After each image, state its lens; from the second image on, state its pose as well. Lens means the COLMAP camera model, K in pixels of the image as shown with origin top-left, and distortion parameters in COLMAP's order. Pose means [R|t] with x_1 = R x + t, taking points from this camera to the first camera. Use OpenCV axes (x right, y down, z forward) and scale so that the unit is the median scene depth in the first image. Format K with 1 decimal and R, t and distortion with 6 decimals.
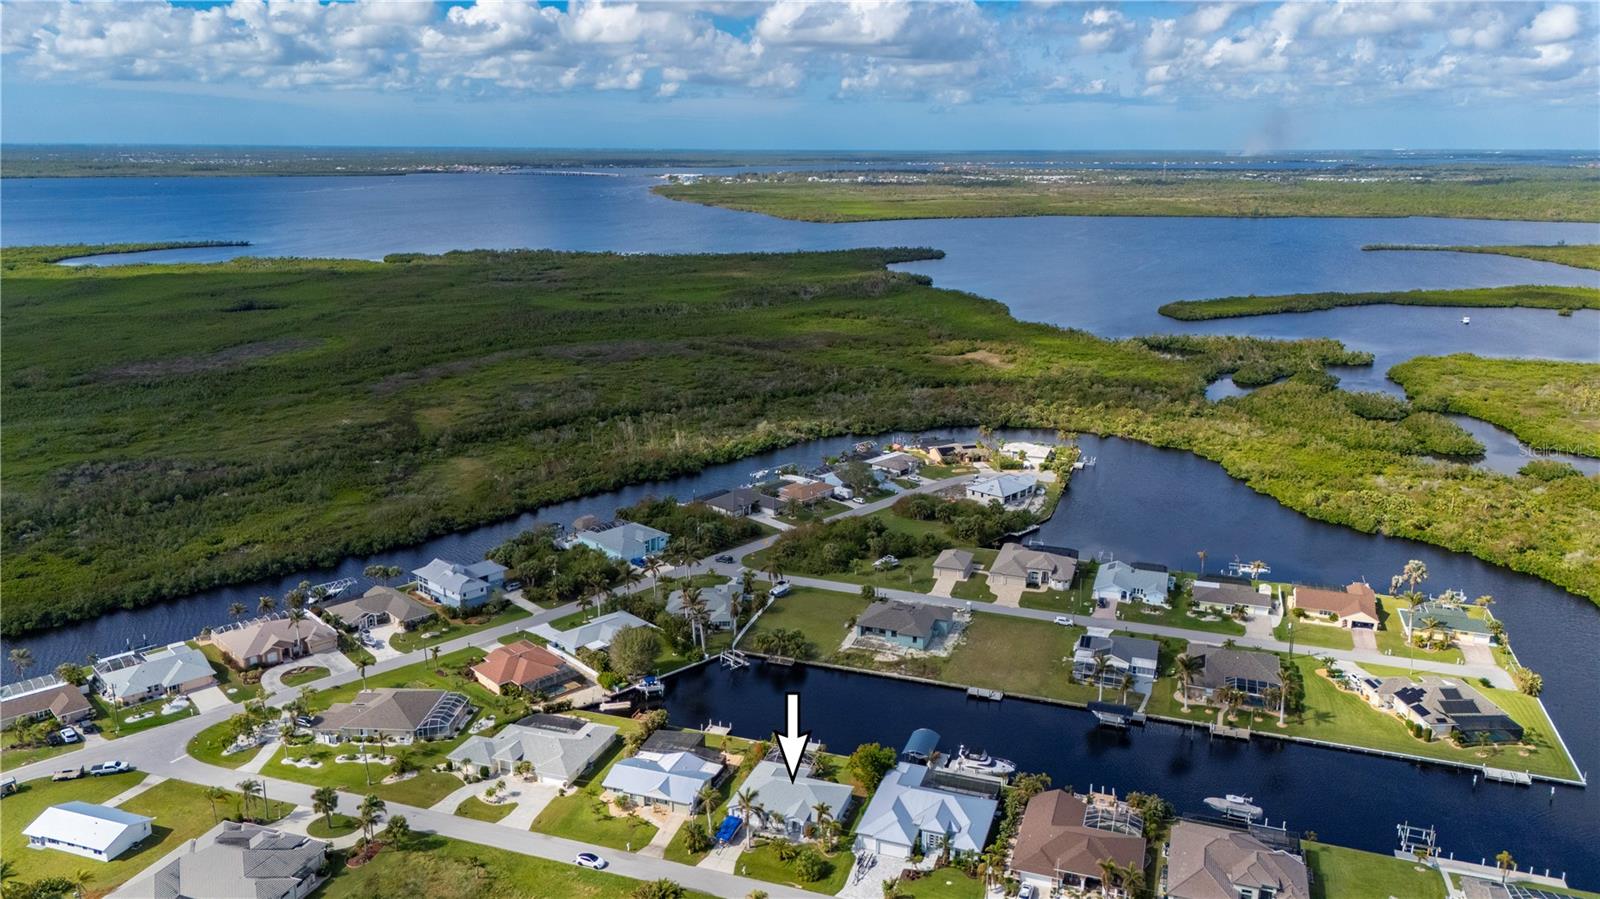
lens RADIAL K [[1176.1, 0, 800.8], [0, 1176.1, 449.9], [0, 0, 1]] dist [0.063589, -0.052472]
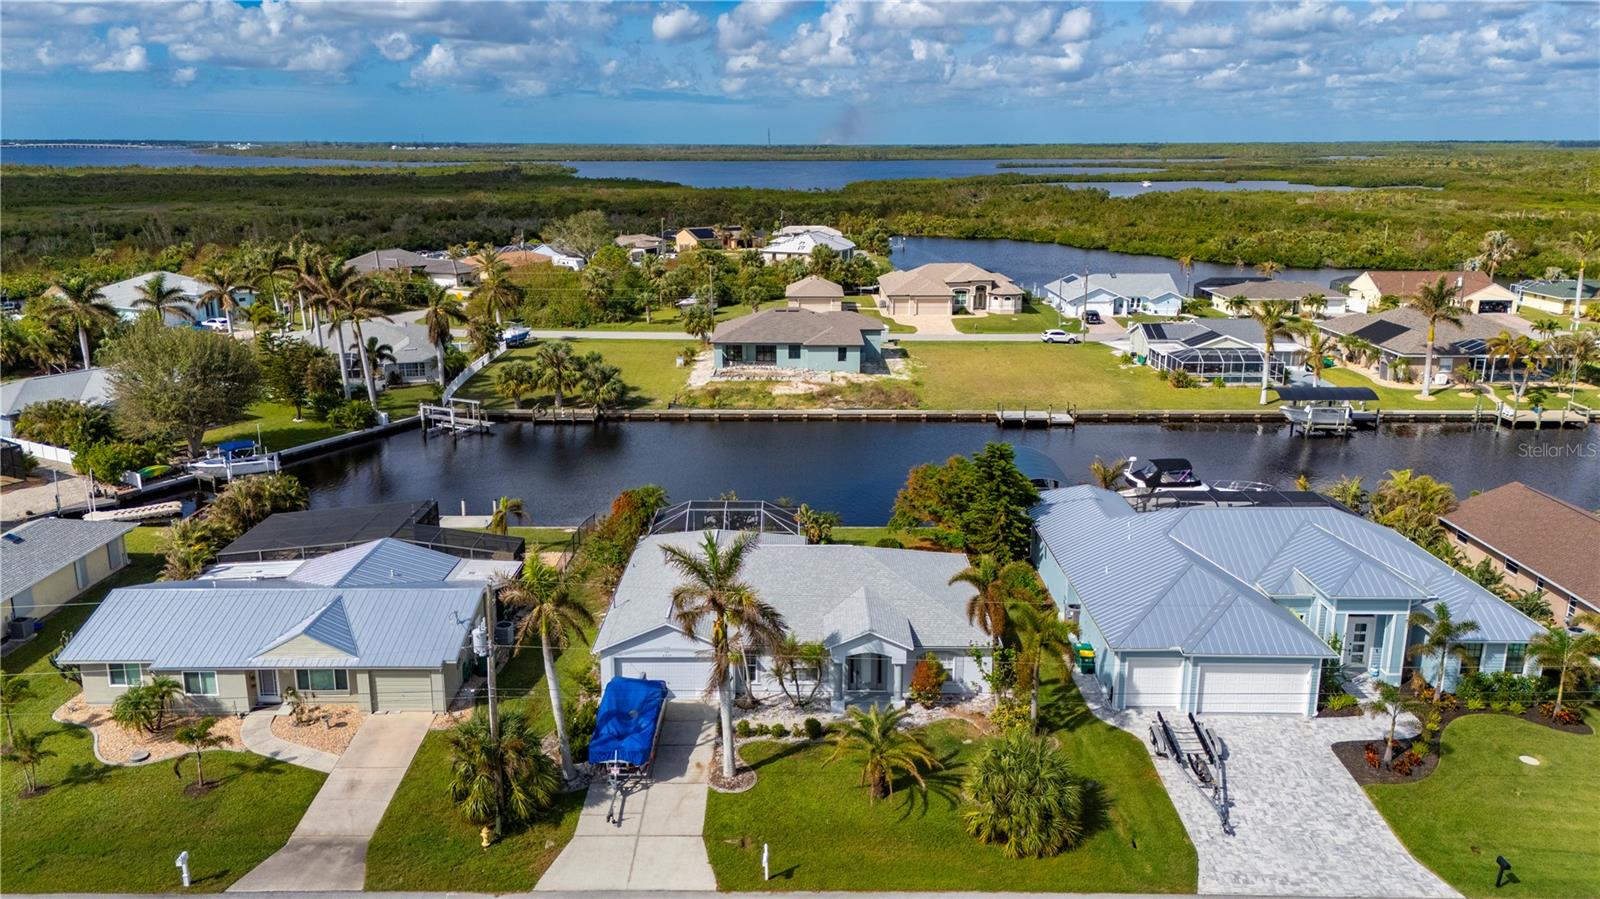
lens RADIAL K [[1176.1, 0, 799.1], [0, 1176.1, 499.8], [0, 0, 1]] dist [0.063589, -0.052472]
pose [[0.945616, -0.097251, 0.310406, -0.073819], [0.084721, 0.994960, 0.053633, 0.194525], [-0.314058, -0.024419, 0.949090, 0.556260]]
